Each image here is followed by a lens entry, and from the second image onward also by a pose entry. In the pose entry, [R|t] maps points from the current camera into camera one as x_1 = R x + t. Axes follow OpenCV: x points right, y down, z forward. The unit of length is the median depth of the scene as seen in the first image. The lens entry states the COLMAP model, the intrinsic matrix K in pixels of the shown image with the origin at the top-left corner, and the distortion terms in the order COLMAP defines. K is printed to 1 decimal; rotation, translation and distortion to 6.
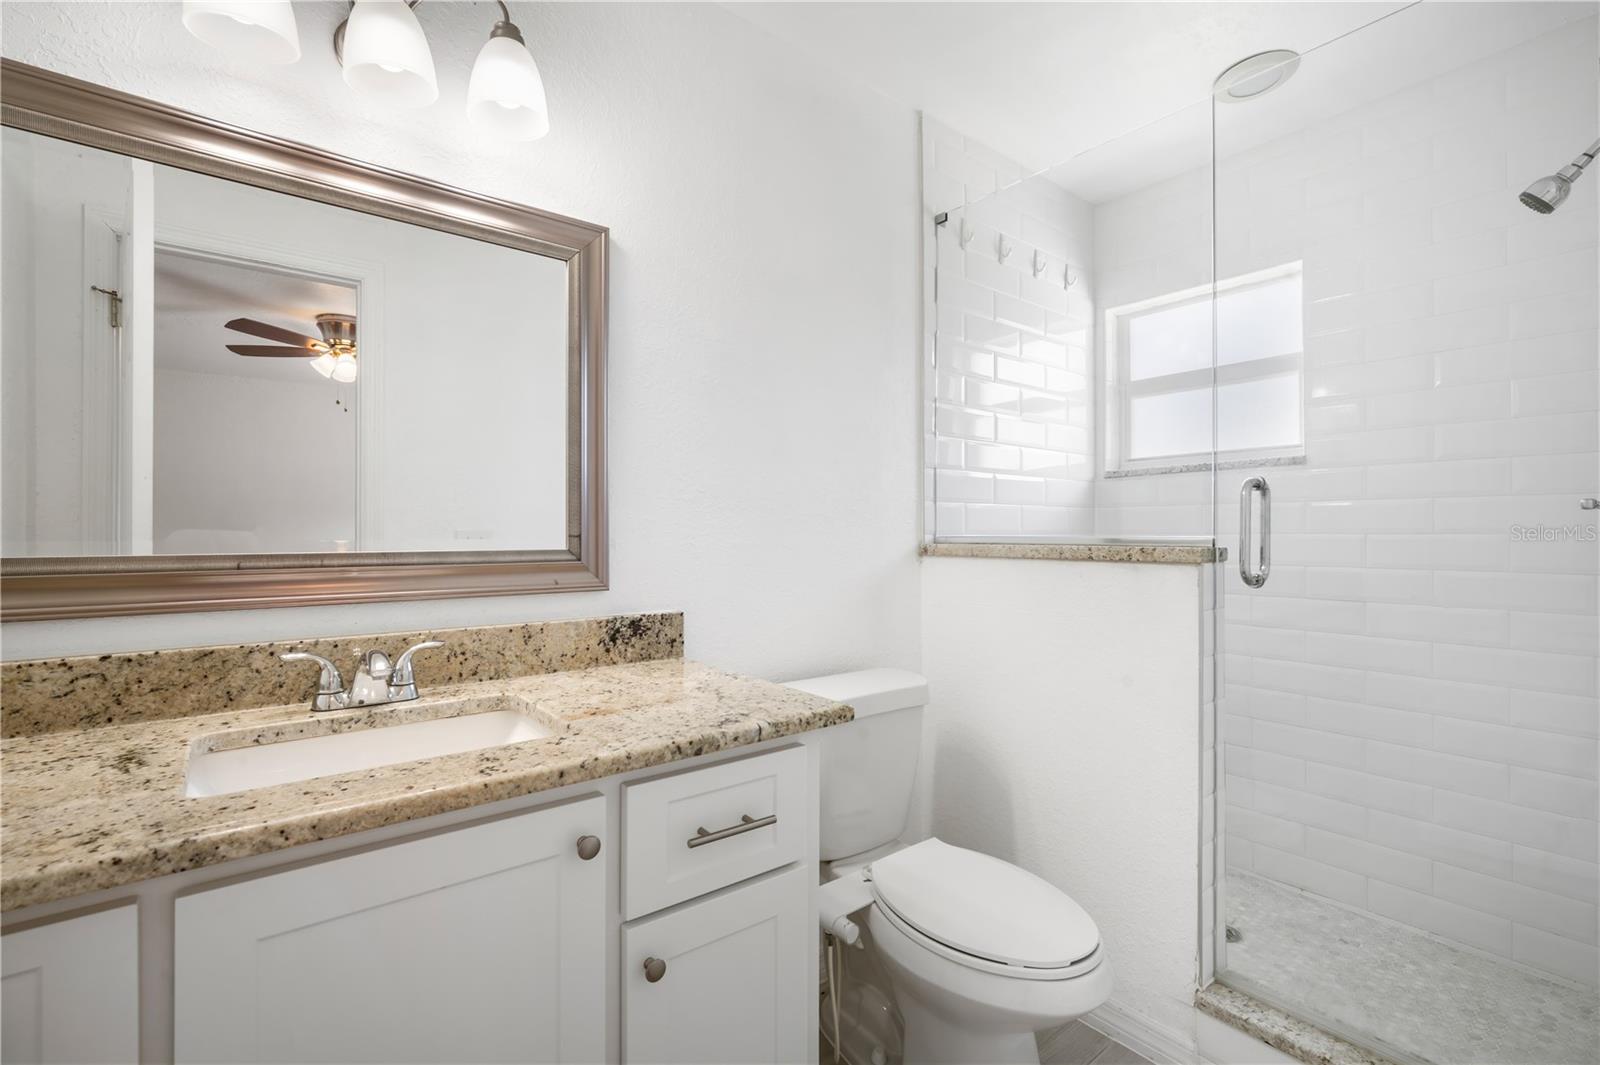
lens RADIAL K [[702.8, 0, 797.9], [0, 702.8, 534.7], [0, 0, 1]] dist [-0.005235, -0.000235]
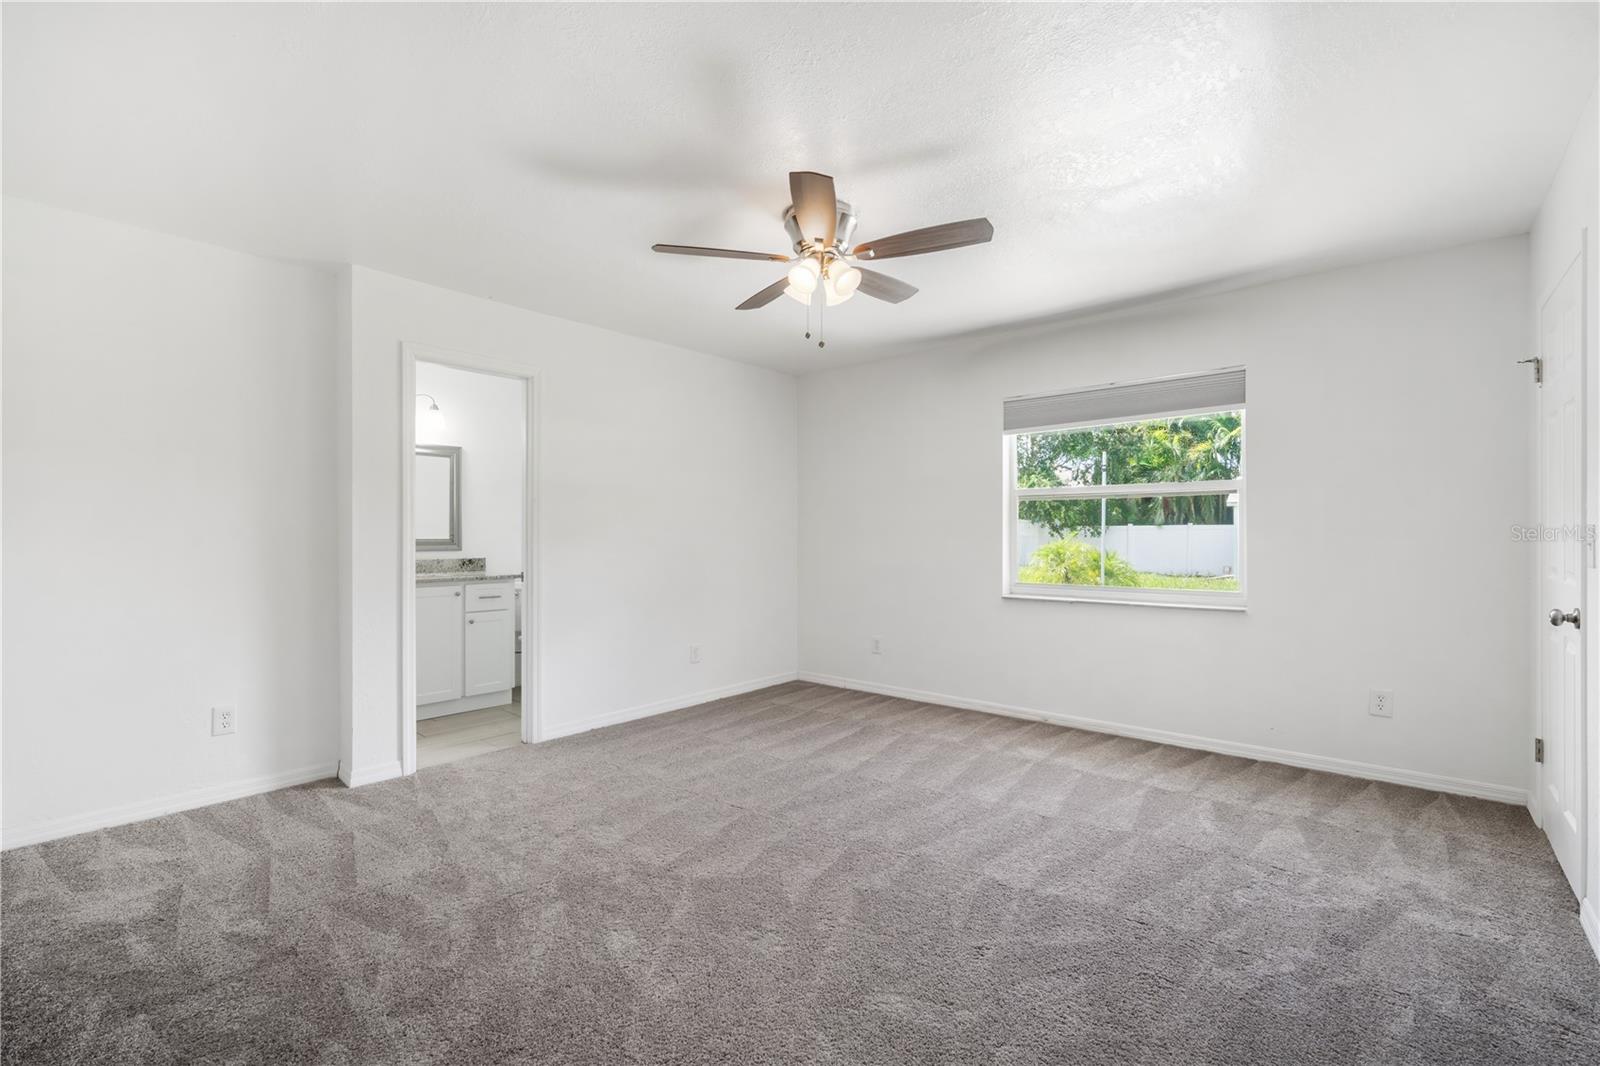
lens RADIAL K [[702.8, 0, 801.6], [0, 702.8, 530.6], [0, 0, 1]] dist [-0.005235, -0.000235]
pose [[0.982172, 0.000654, 0.187982, 0.756028], [-0.000444, 0.999999, -0.001159, -0.018229], [-0.187982, 0.001055, 0.982172, -2.829174]]
